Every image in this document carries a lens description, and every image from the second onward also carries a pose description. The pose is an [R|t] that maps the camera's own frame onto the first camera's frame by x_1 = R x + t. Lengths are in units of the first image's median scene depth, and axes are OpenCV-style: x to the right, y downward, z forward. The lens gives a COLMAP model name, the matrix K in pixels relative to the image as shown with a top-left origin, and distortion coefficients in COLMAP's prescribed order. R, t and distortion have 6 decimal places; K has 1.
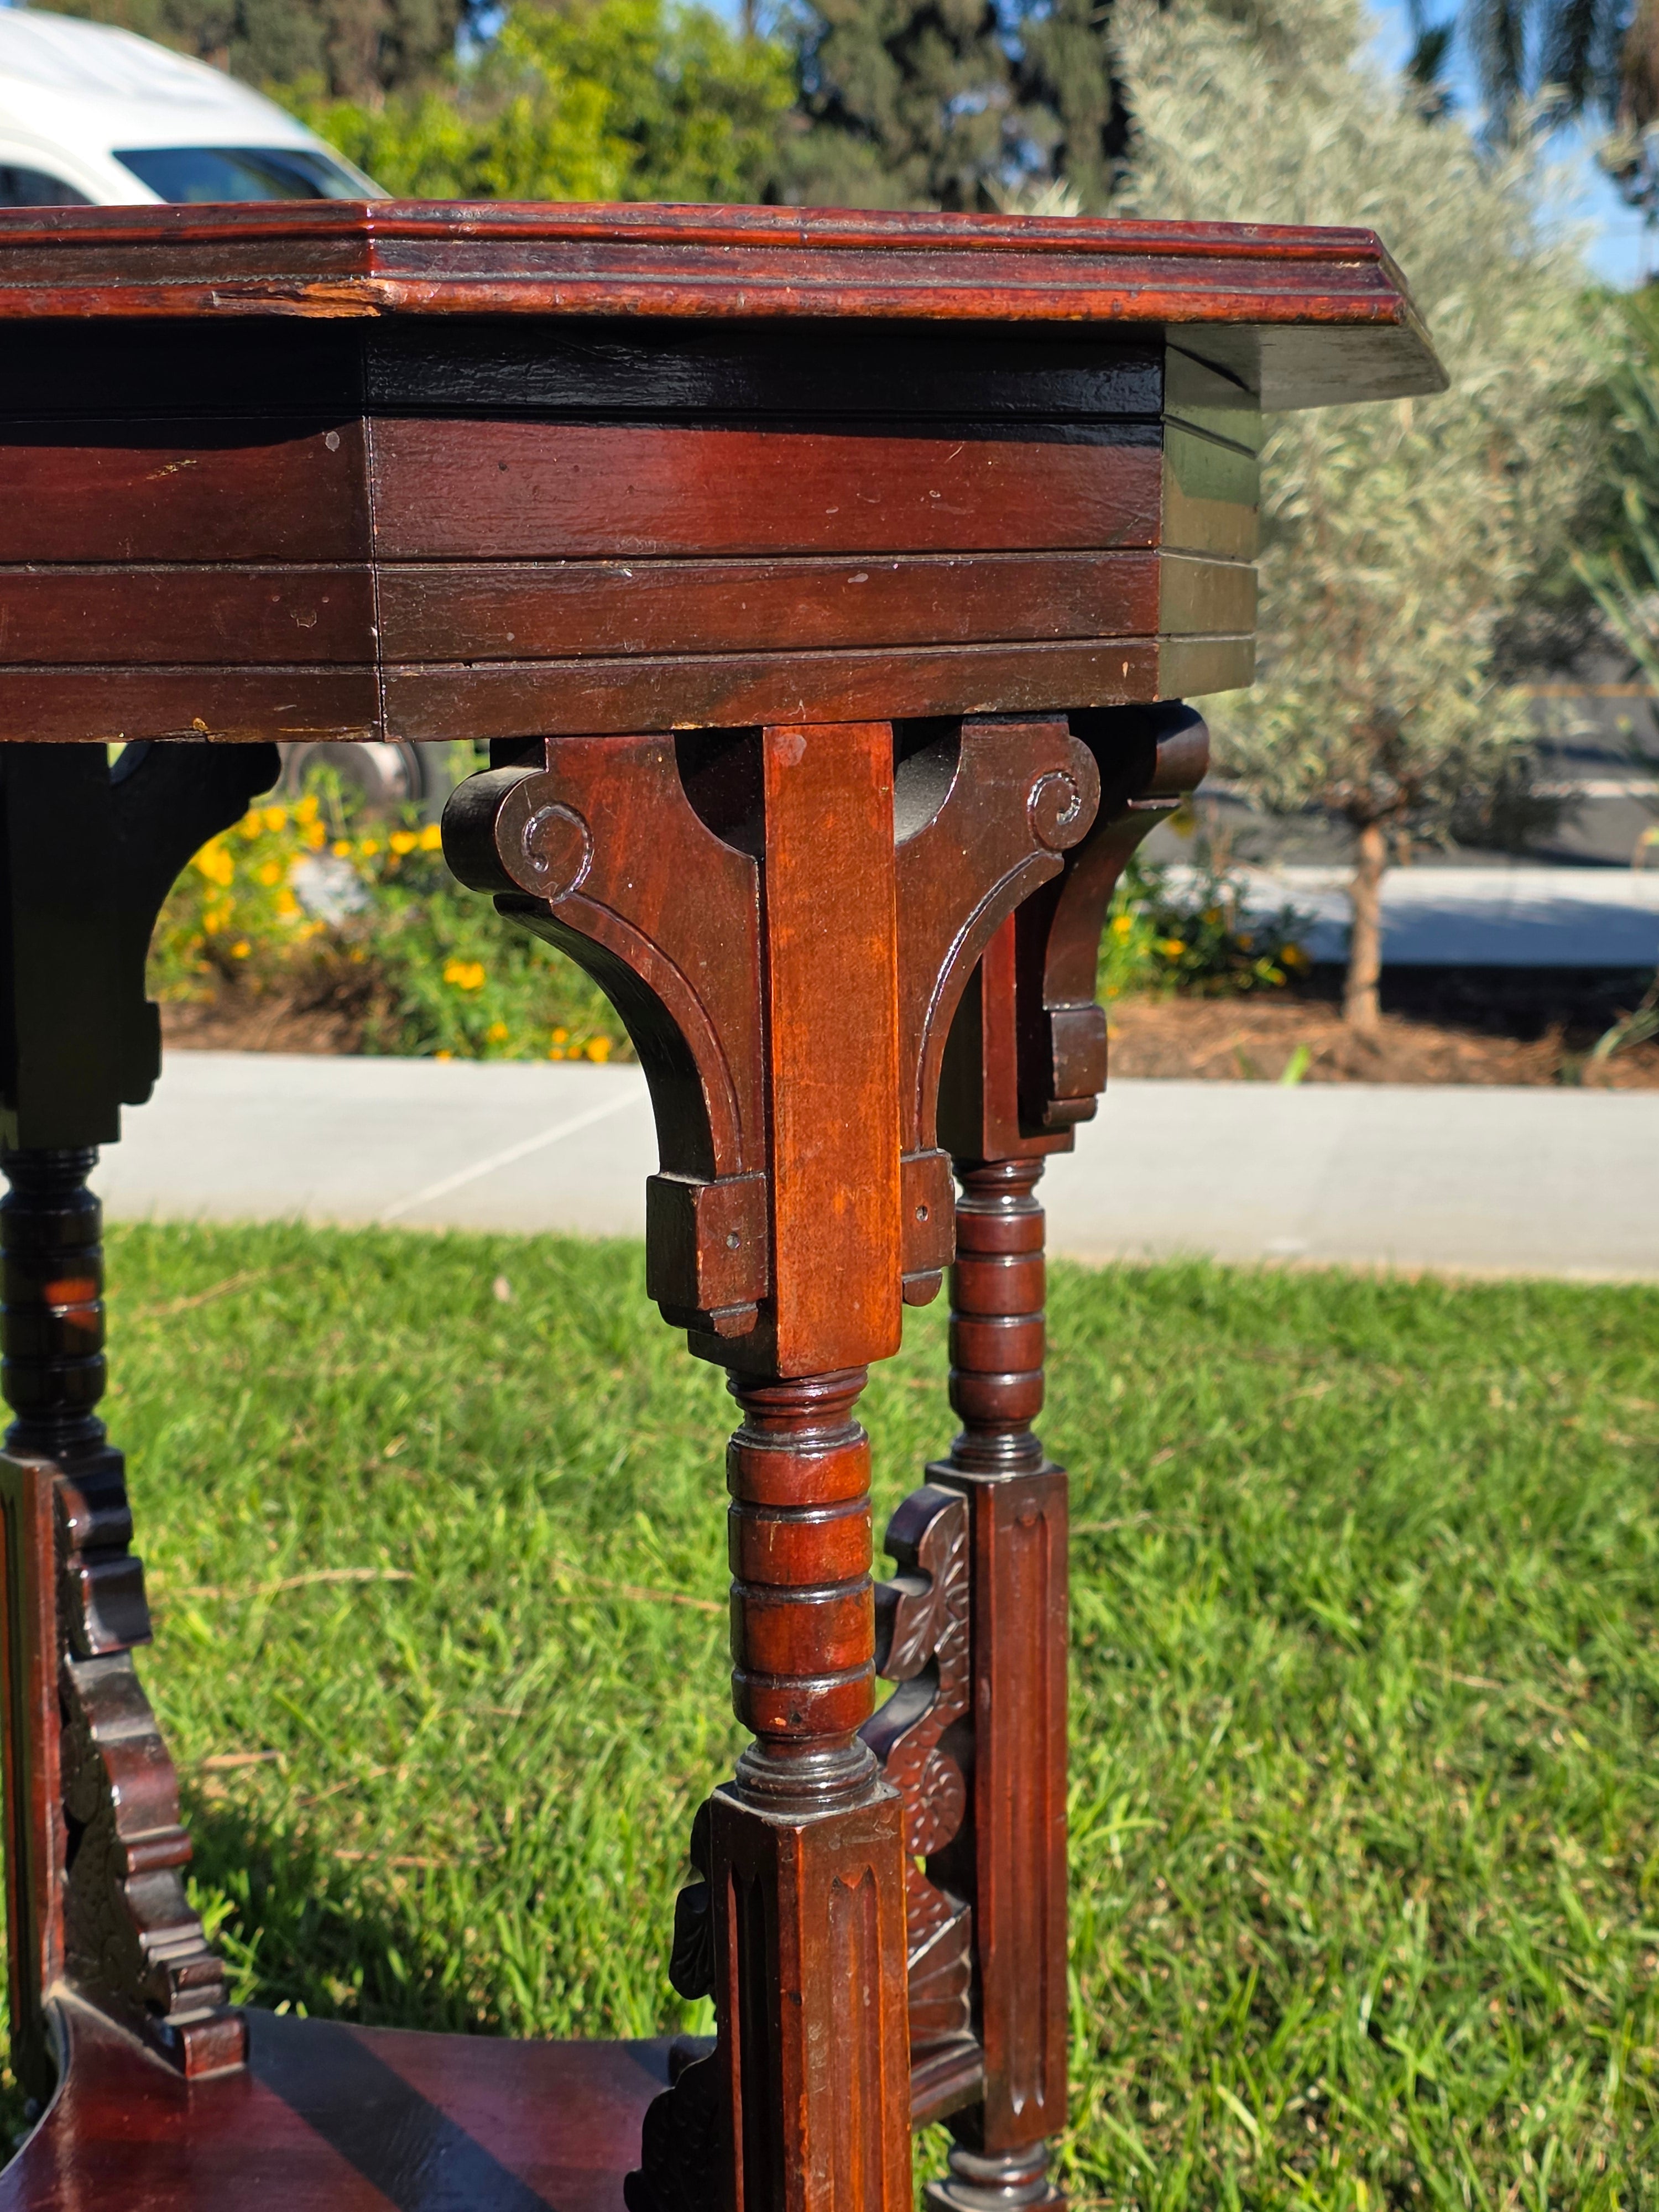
lens RADIAL K [[3407.0, 0, 833.0], [0, 3407.0, 1124.9], [0, 0, 1]] dist [0.067356, 0.000000]
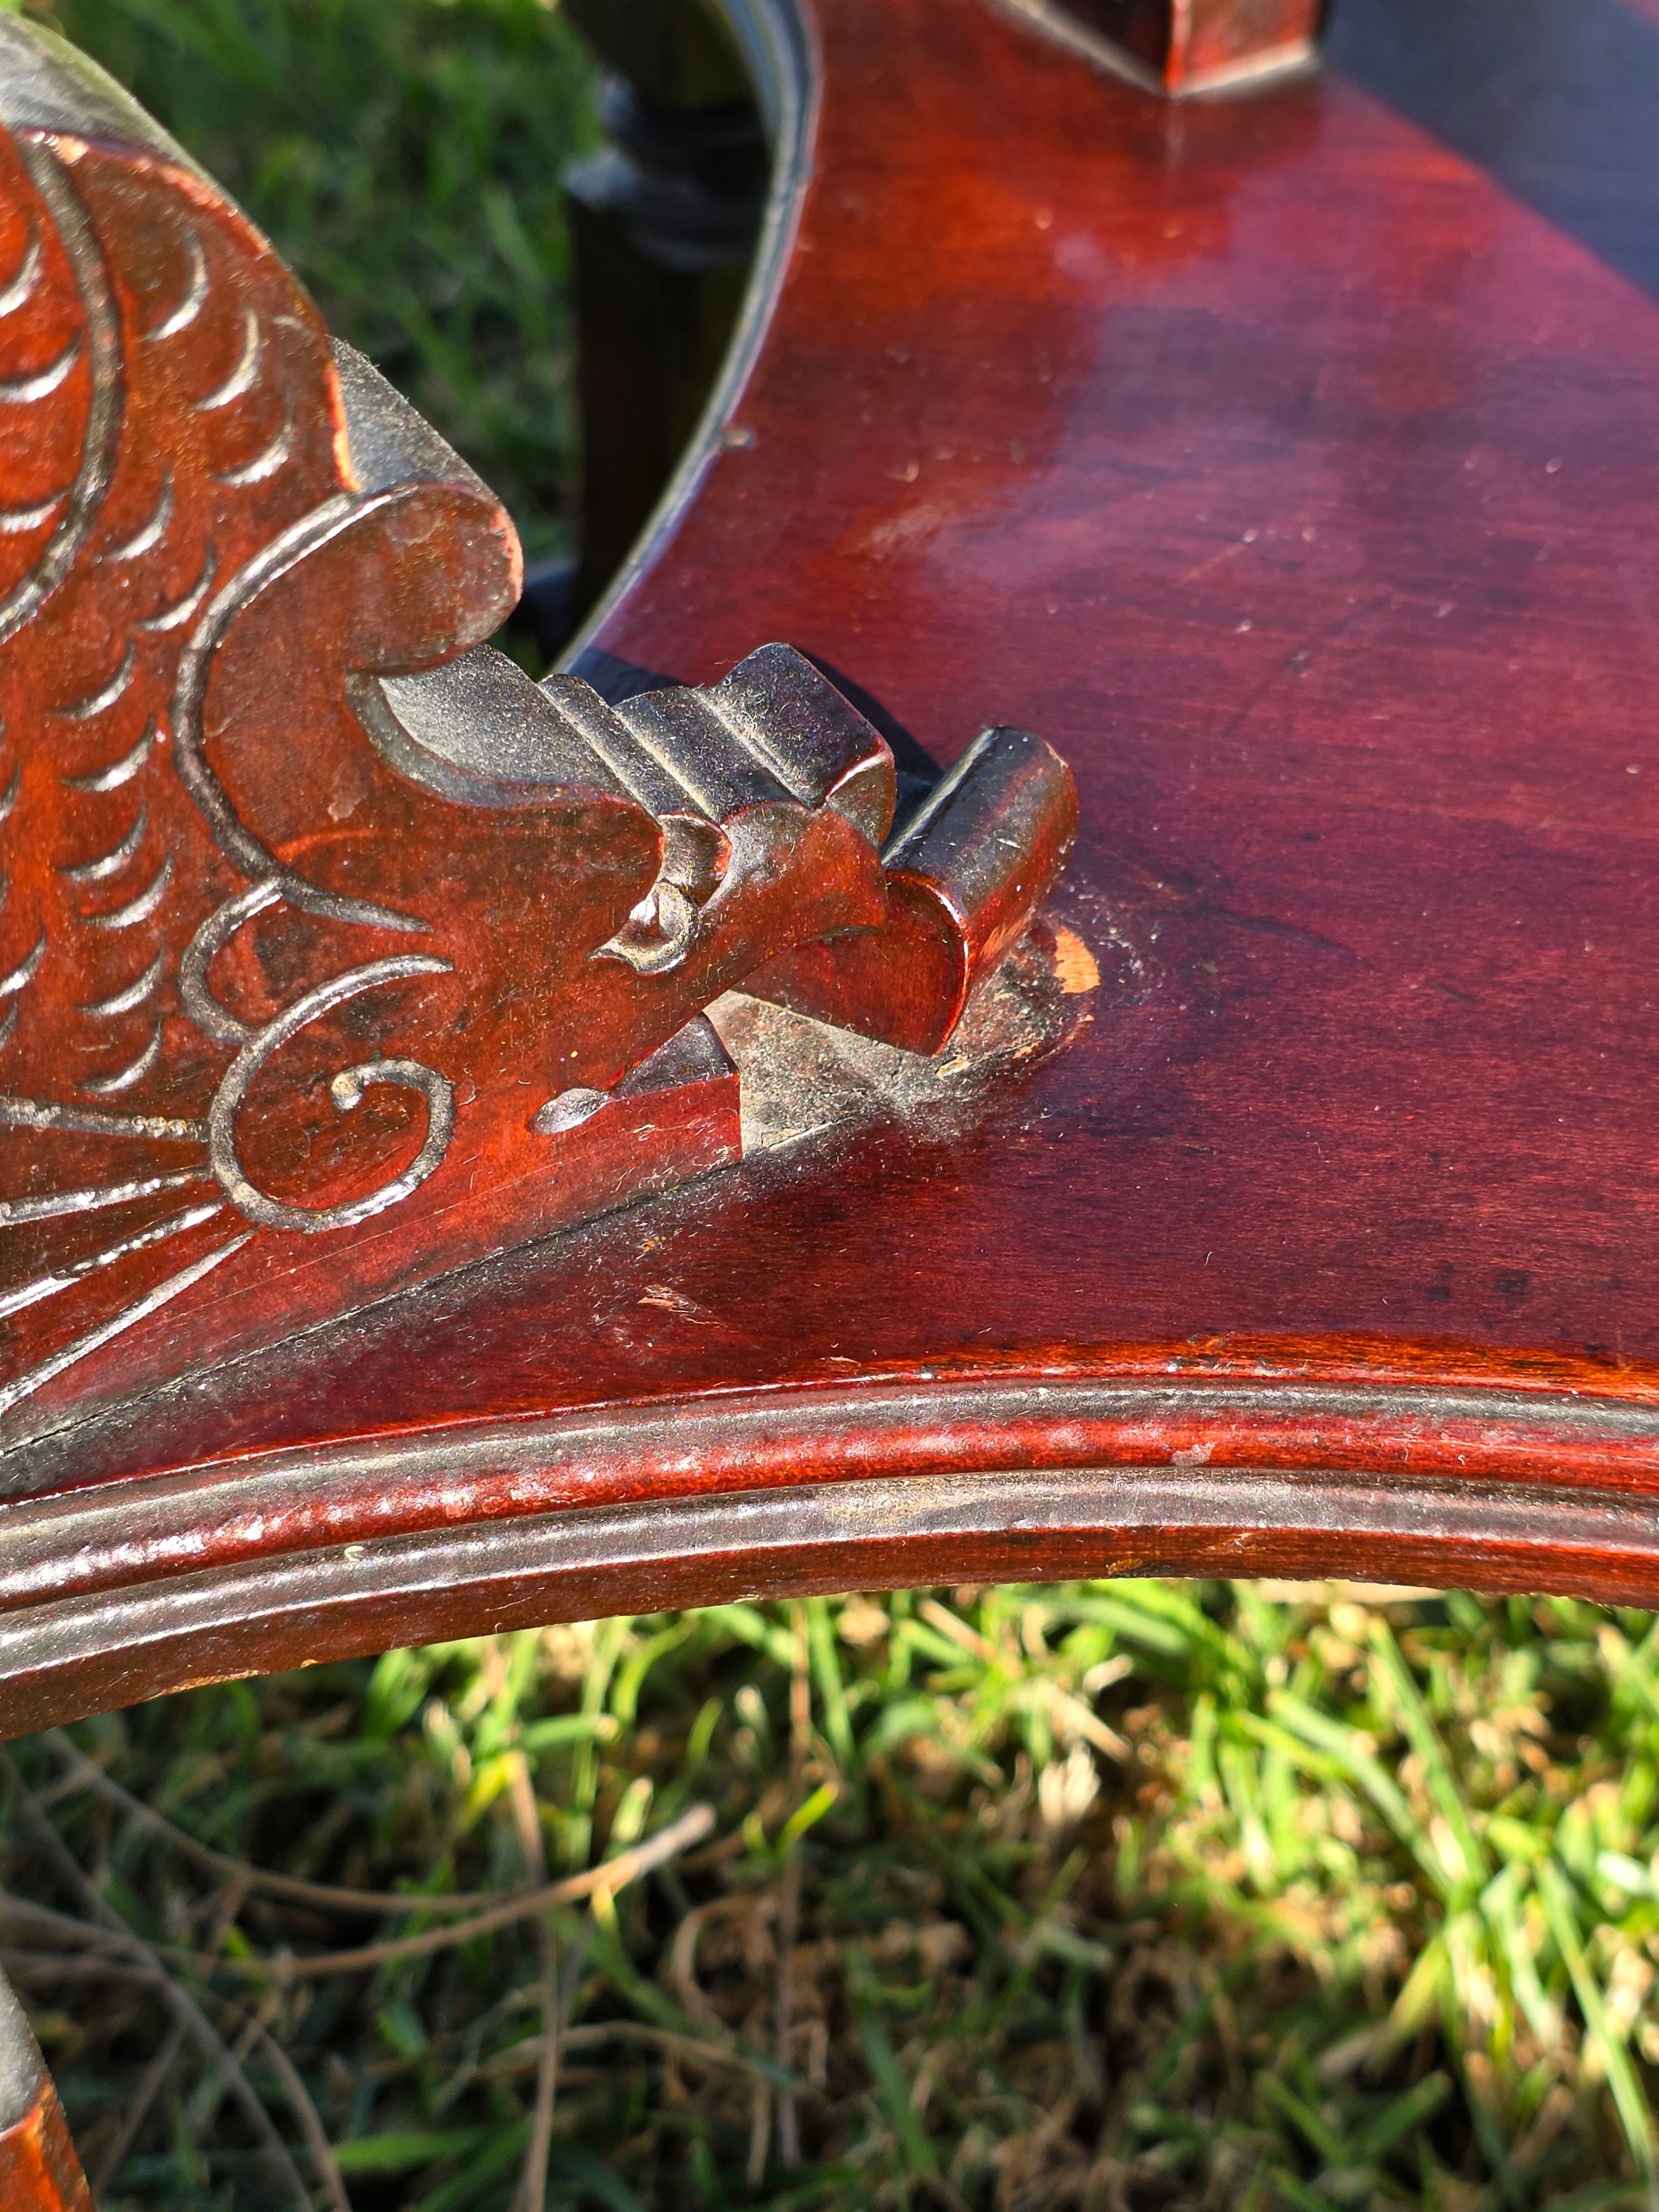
lens RADIAL K [[3407.0, 0, 830.7], [0, 3407.0, 1119.6], [0, 0, 1]] dist [0.067356, 0.000000]
pose [[0.998022, 0.049452, -0.038812, -0.195452], [-0.017698, 0.813453, 0.581362, 0.154954], [0.060321, -0.579525, 0.812719, 0.627954]]
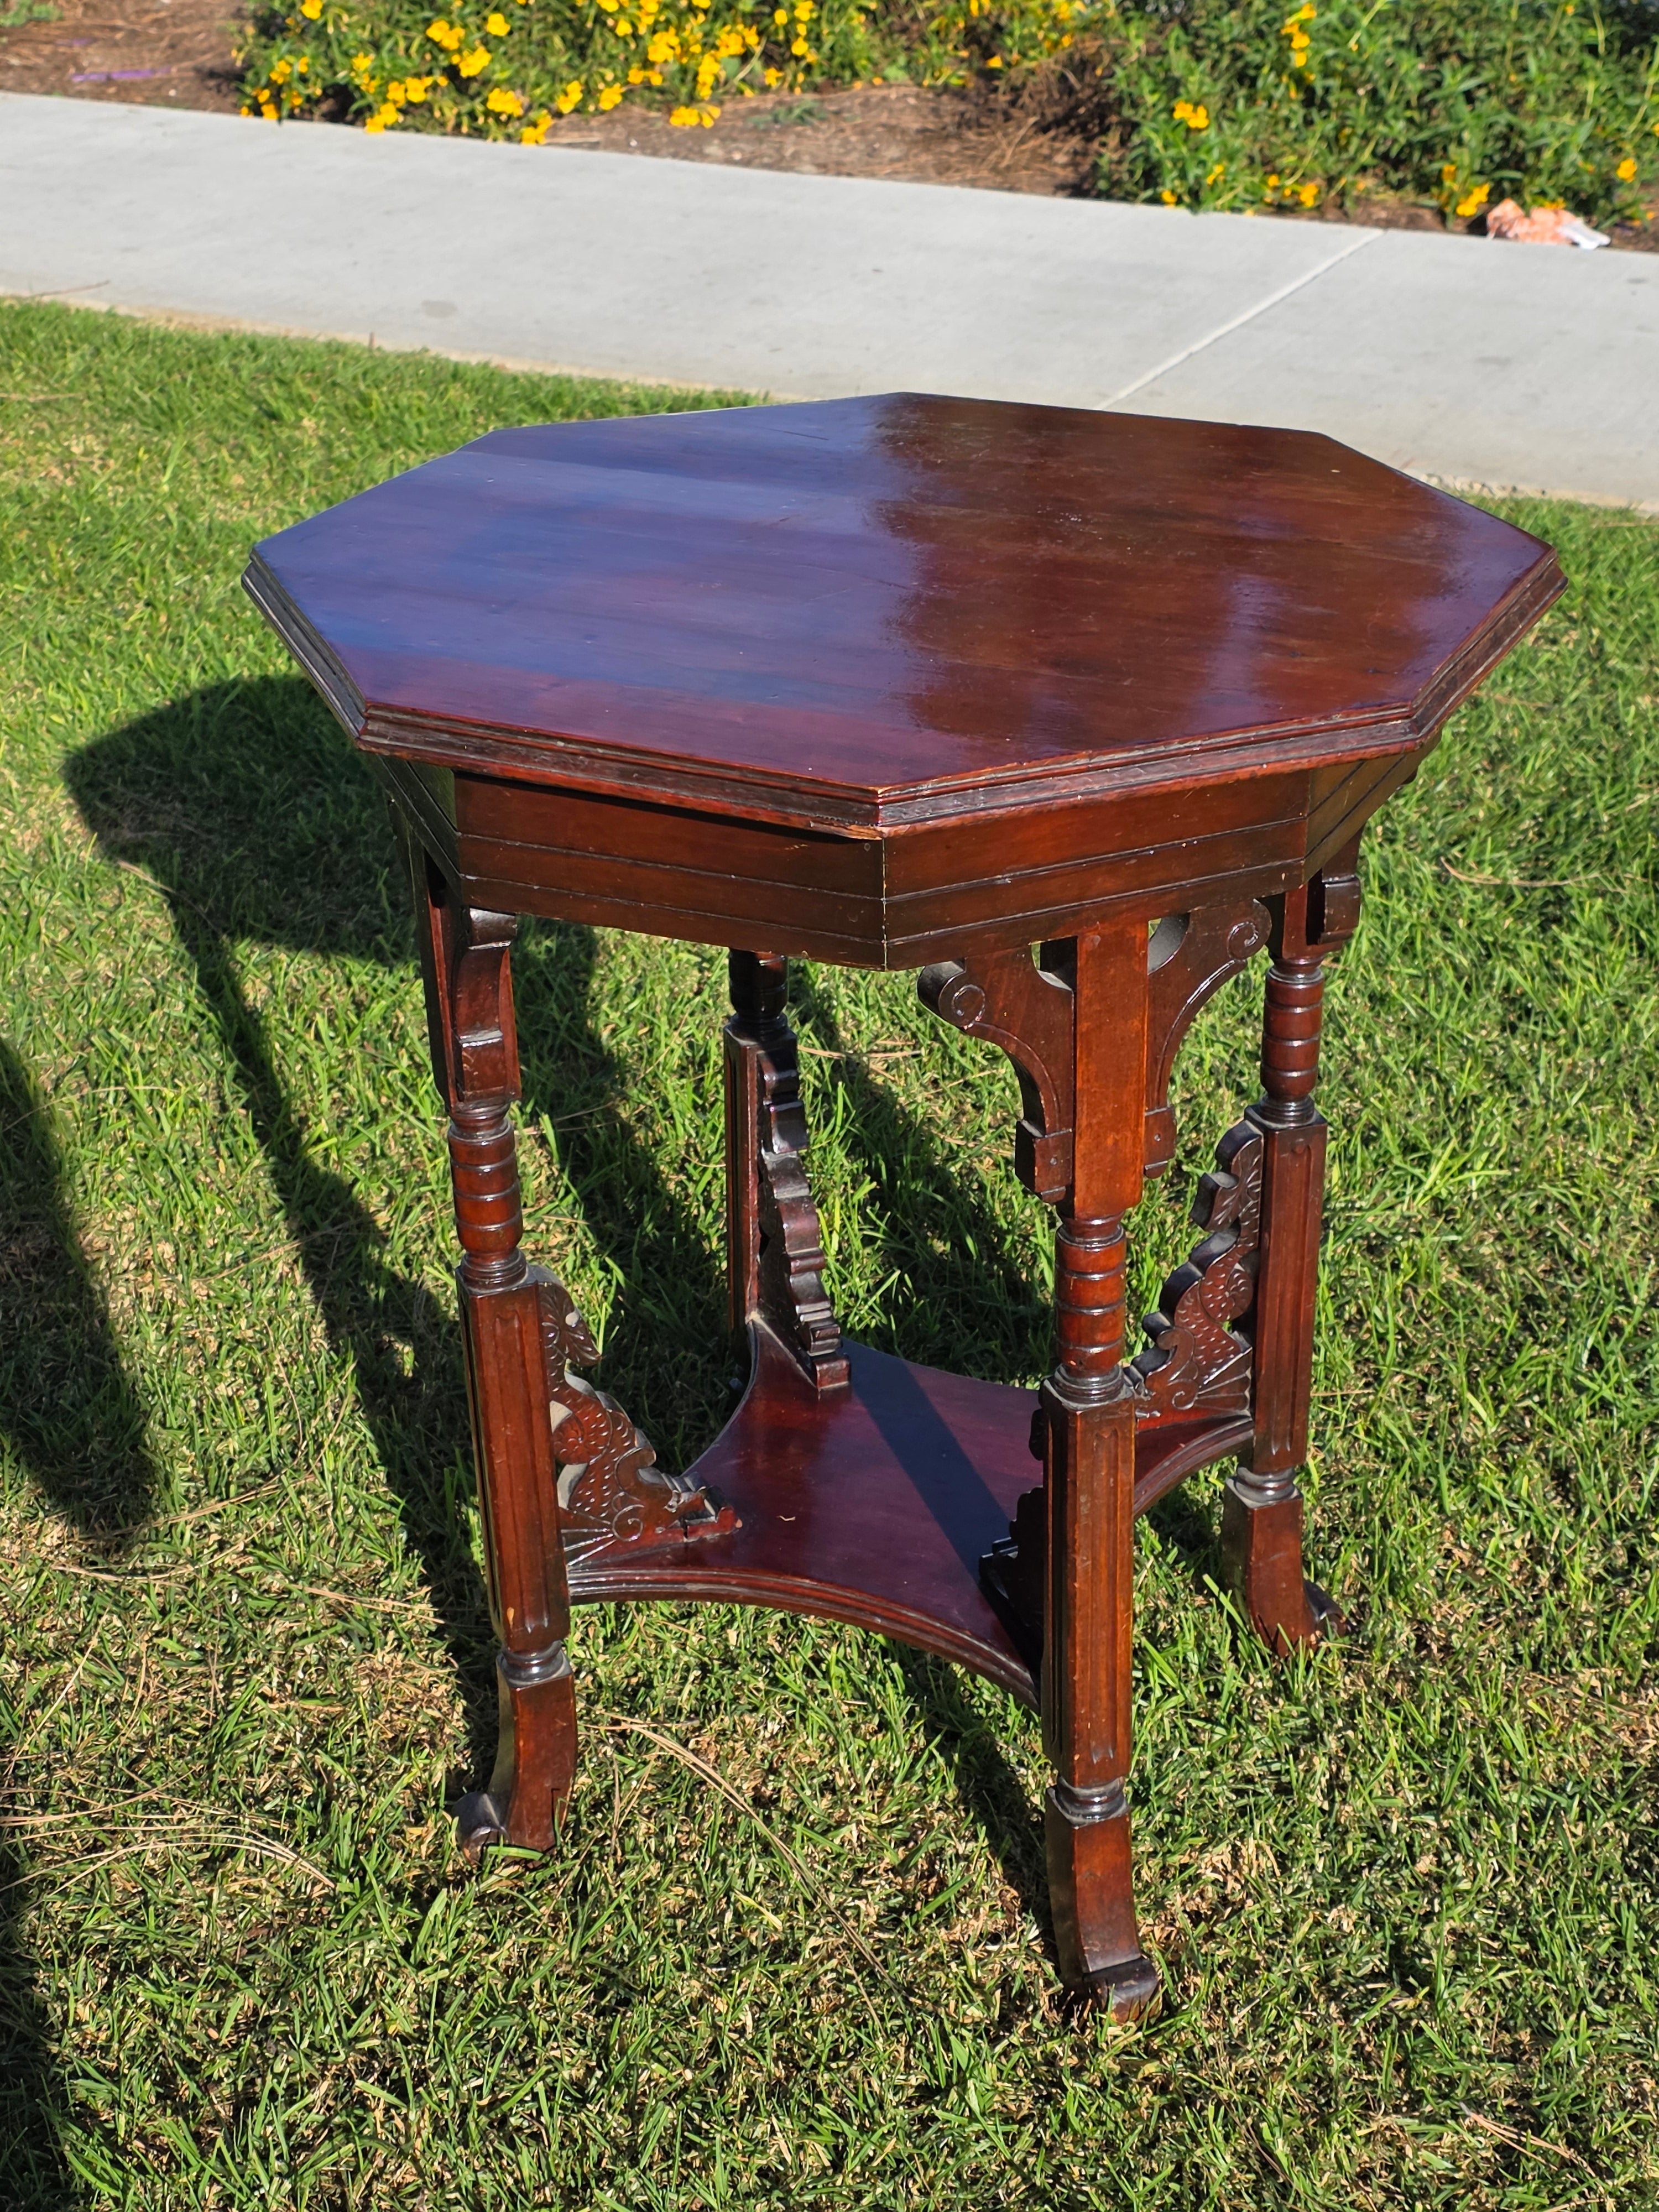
lens RADIAL K [[3407.0, 0, 838.2], [0, 3407.0, 1060.6], [0, 0, 1]] dist [0.067356, 0.000000]
pose [[0.973809, 0.100194, -0.204103, 0.172444], [-0.033111, 0.950593, 0.308668, -0.438521], [0.224945, -0.293826, 0.929013, -0.625126]]
